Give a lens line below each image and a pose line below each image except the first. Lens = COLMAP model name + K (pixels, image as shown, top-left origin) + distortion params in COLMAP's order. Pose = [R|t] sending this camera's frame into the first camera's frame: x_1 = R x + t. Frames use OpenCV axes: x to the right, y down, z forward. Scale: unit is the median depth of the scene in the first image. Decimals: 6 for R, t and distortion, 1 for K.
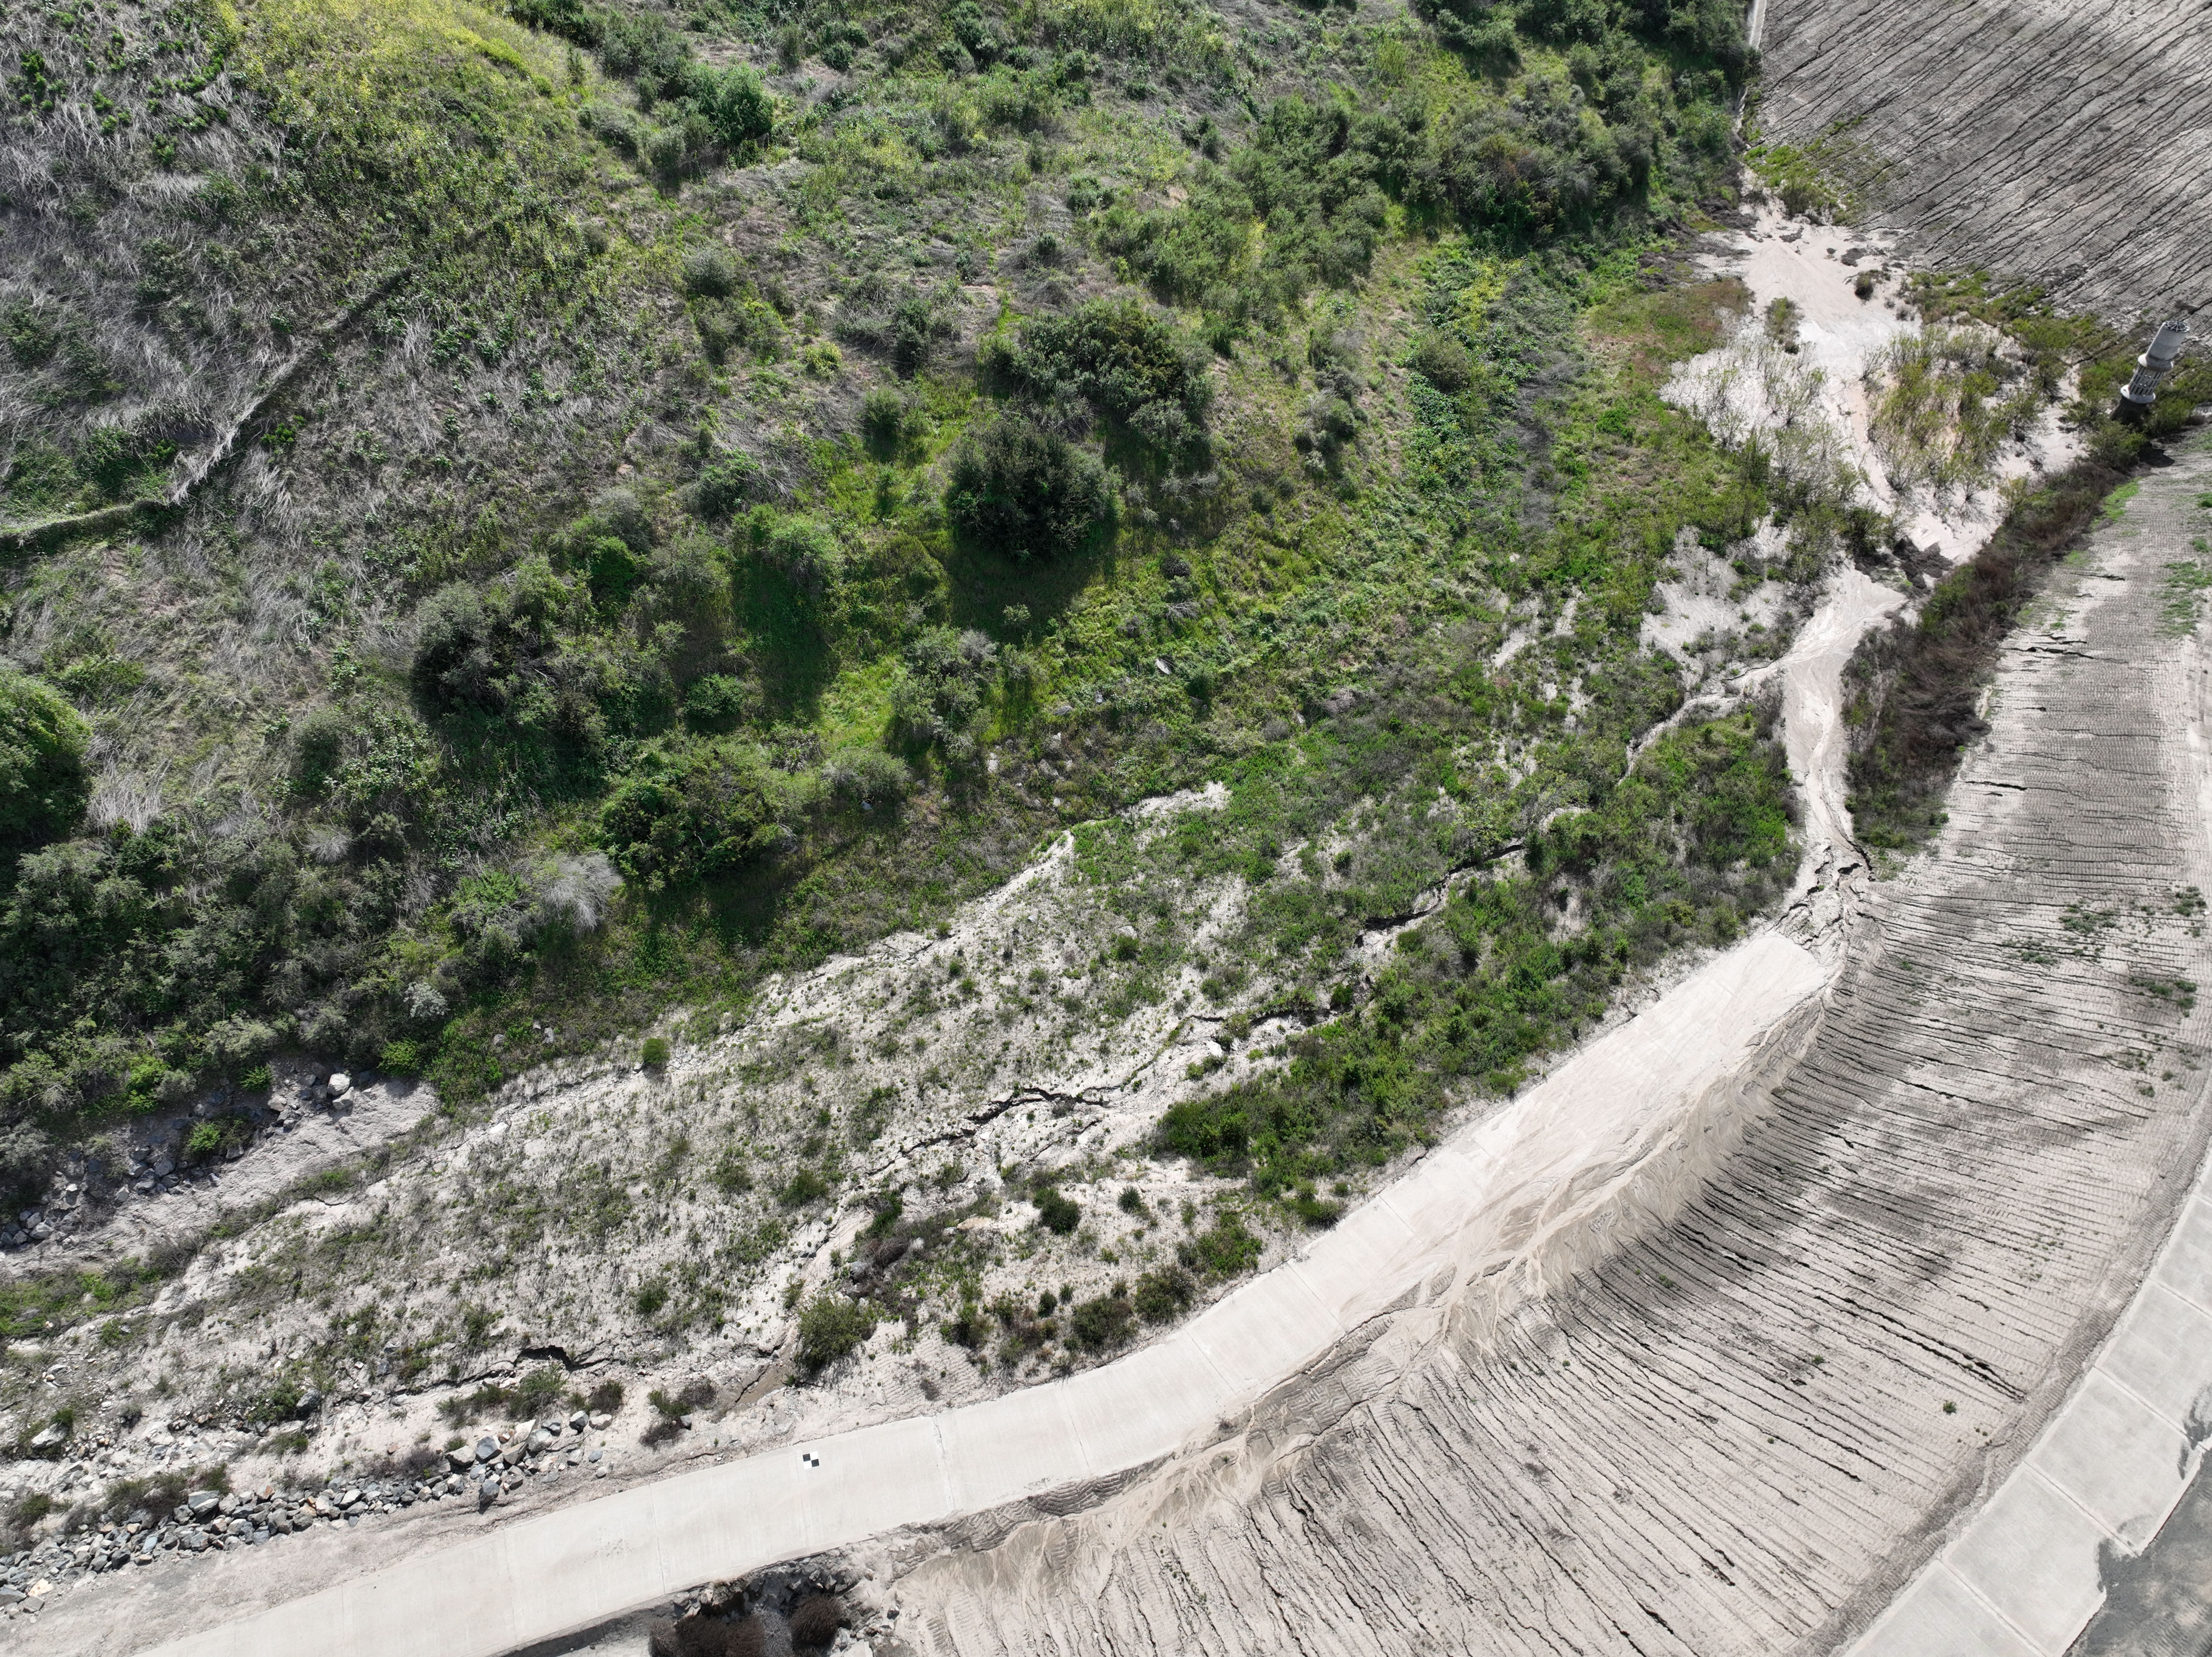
lens RADIAL K [[1551.8, 0, 1106.3], [0, 1551.8, 816.2], [0, 0, 1]] dist [-0.000065, 0.010730]
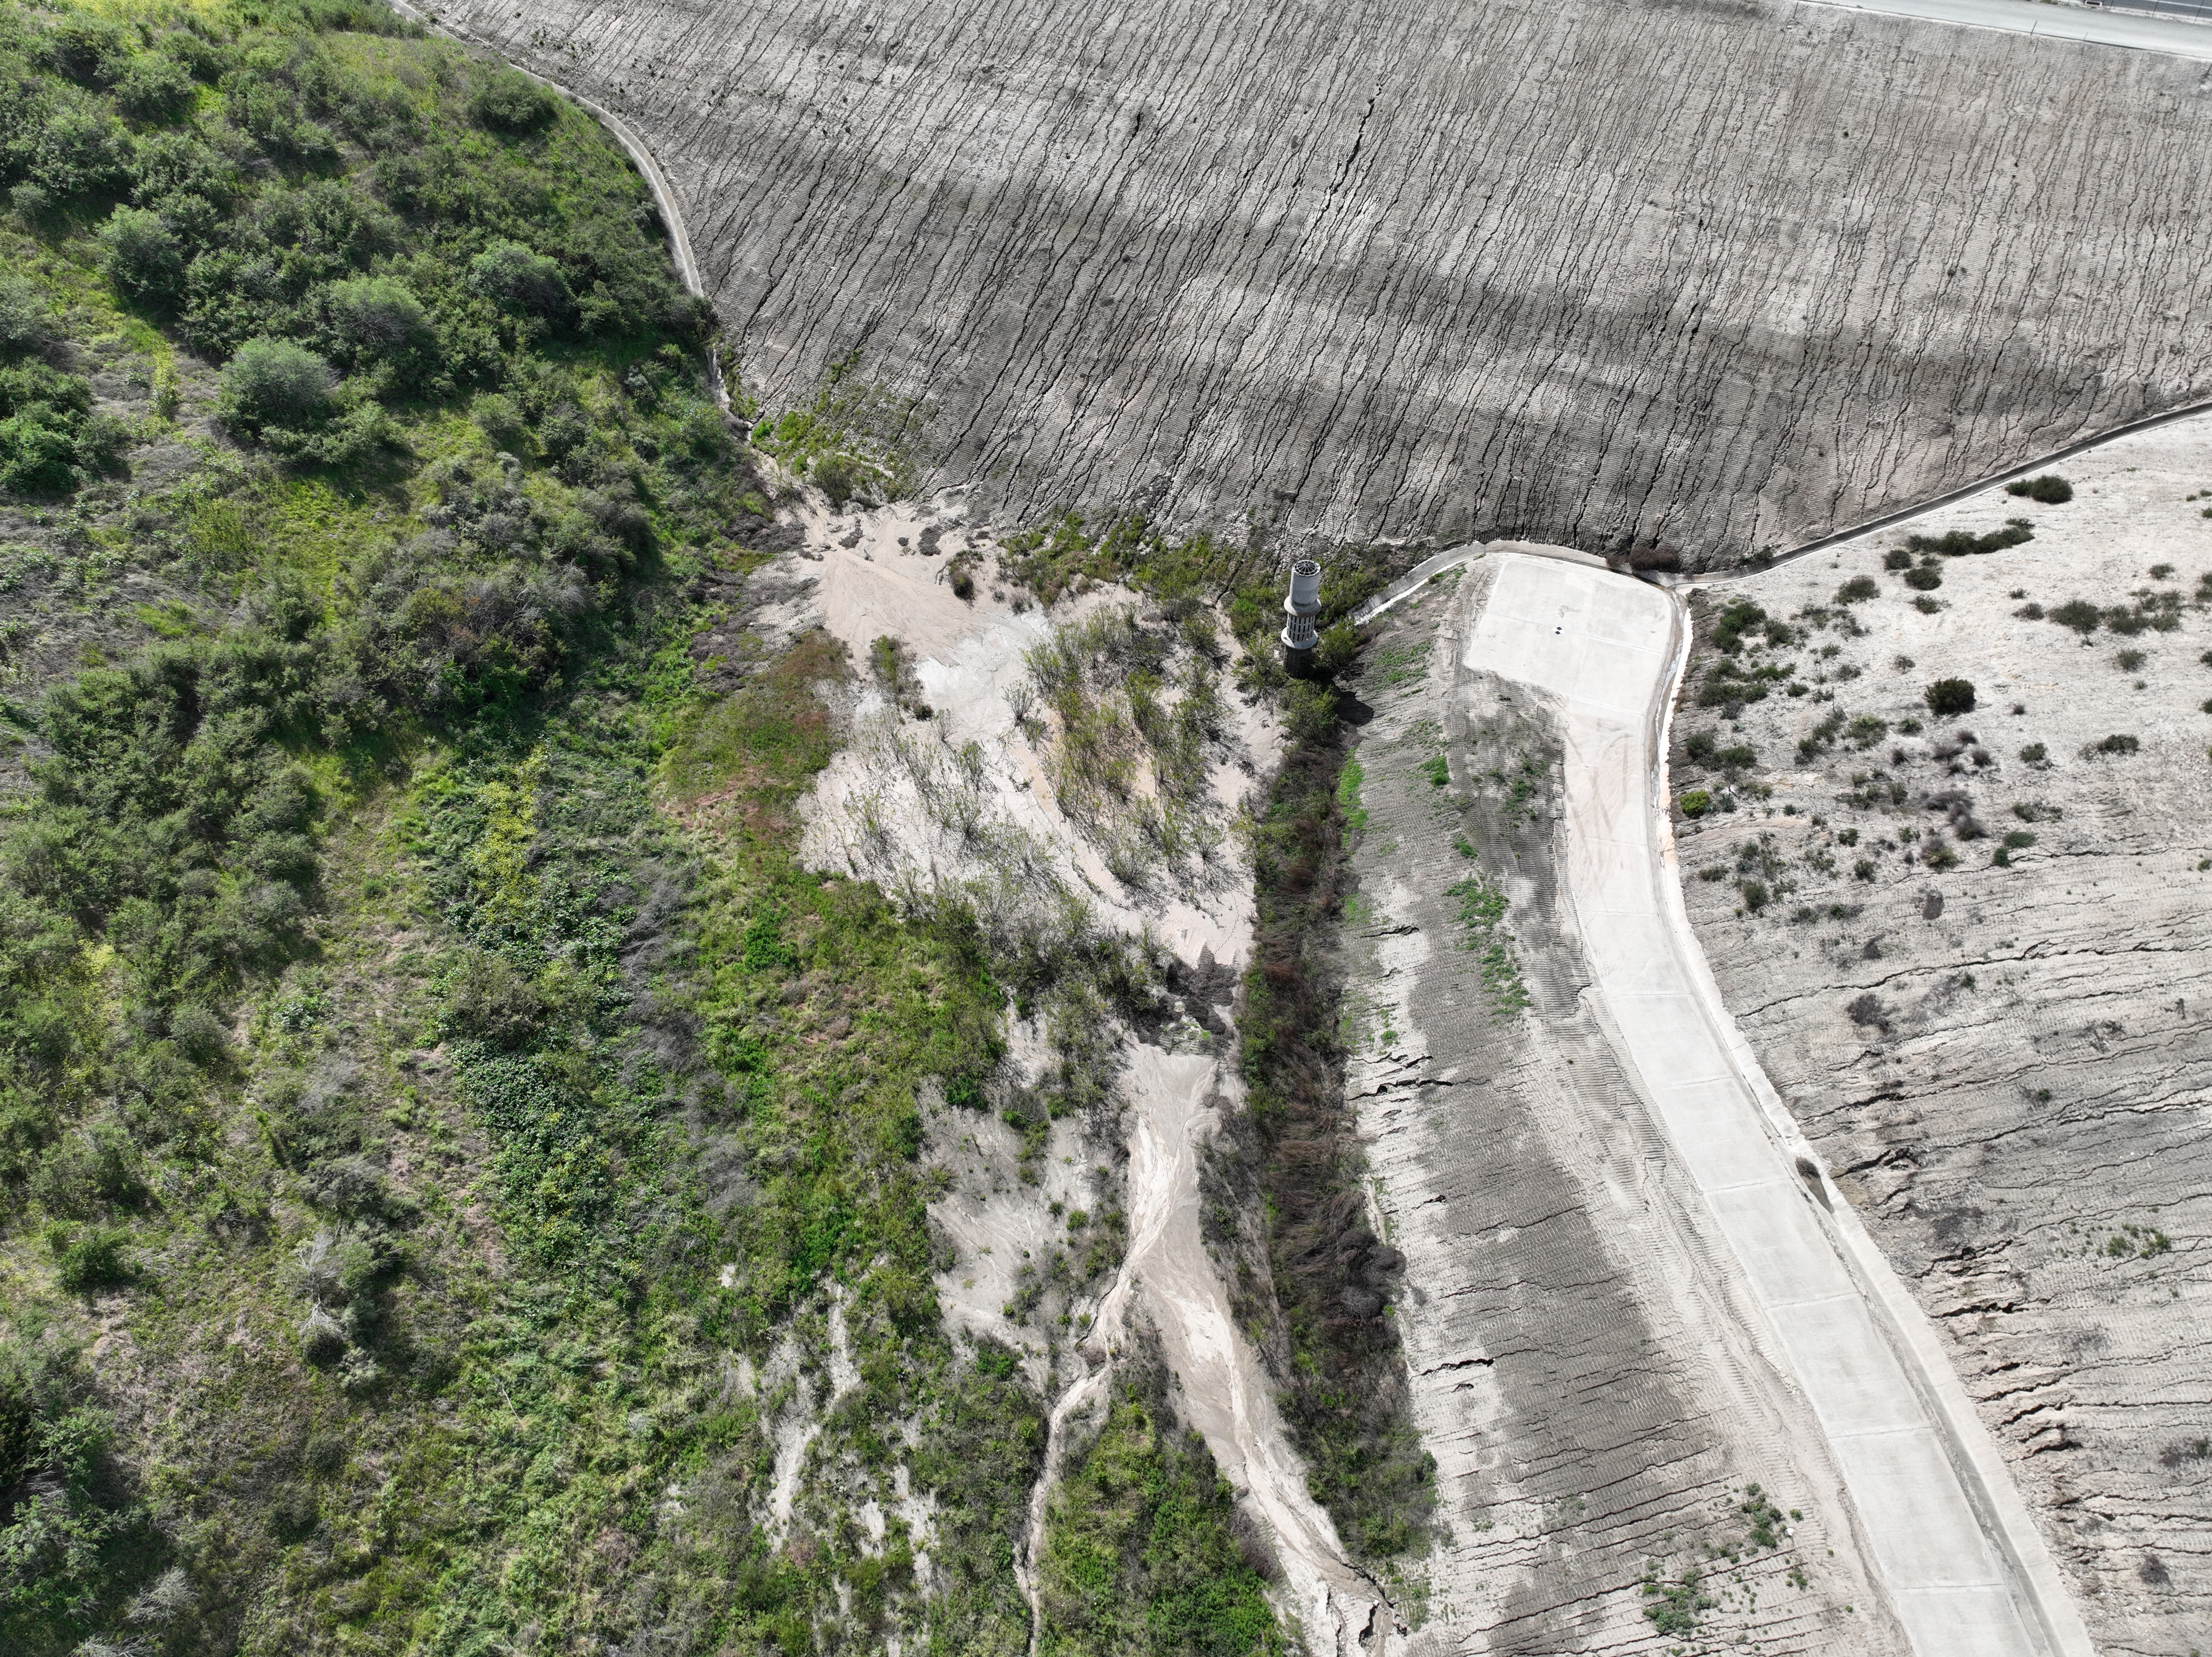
lens RADIAL K [[1563.6, 0, 1107.3], [0, 1563.6, 803.3], [0, 0, 1]] dist [0.003147, 0.012229]
pose [[0.806996, -0.437397, 0.396789, 0.289085], [0.442147, 0.892902, 0.085036, -0.448393], [-0.391488, 0.106816, 0.913962, 0.392888]]
